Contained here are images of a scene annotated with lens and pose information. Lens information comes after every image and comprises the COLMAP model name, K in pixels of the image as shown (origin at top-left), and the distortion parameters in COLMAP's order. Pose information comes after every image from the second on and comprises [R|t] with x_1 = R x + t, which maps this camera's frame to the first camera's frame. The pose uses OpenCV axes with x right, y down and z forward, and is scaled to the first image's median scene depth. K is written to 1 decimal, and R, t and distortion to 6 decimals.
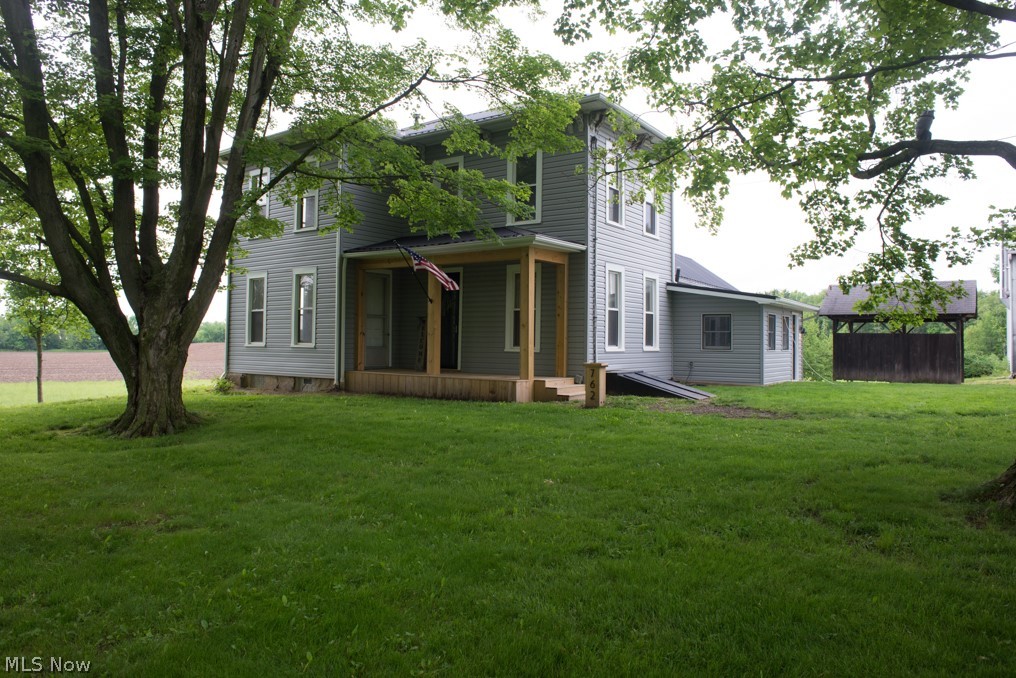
lens RADIAL K [[696.2, 0, 506.0], [0, 696.2, 318.2], [0, 0, 1]] dist [-0.002761, -0.000855]
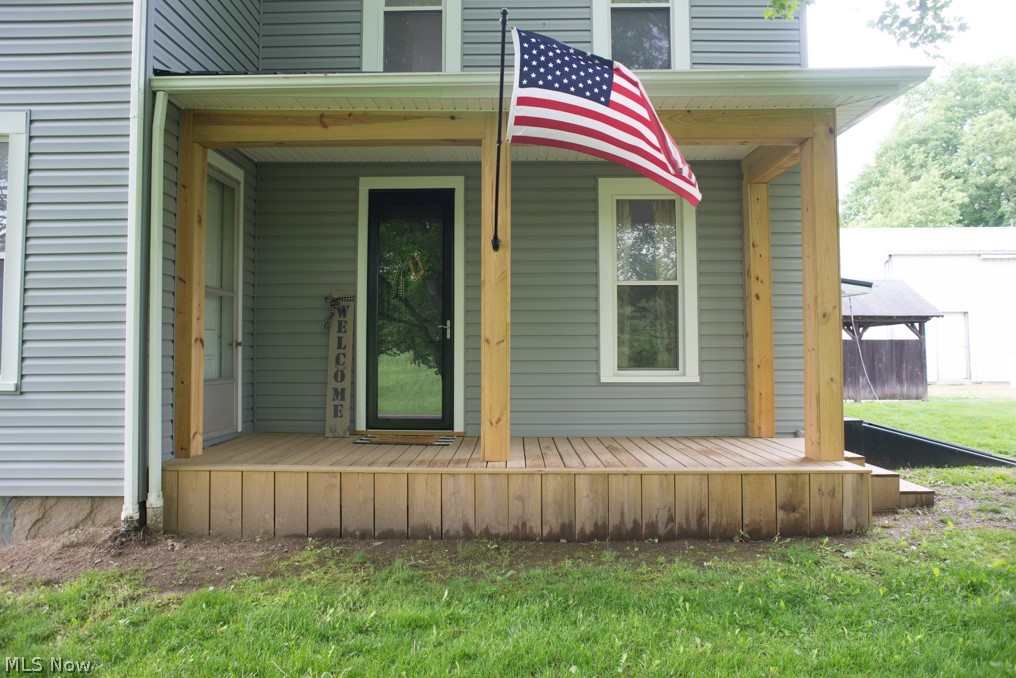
lens RADIAL K [[696.2, 0, 506.0], [0, 696.2, 318.2], [0, 0, 1]] dist [-0.002761, -0.000855]
pose [[0.826553, 0.014657, 0.562668, -0.270961], [-0.006131, 0.999836, -0.017038, 0.015953], [-0.562825, 0.010633, 0.826508, 0.654021]]
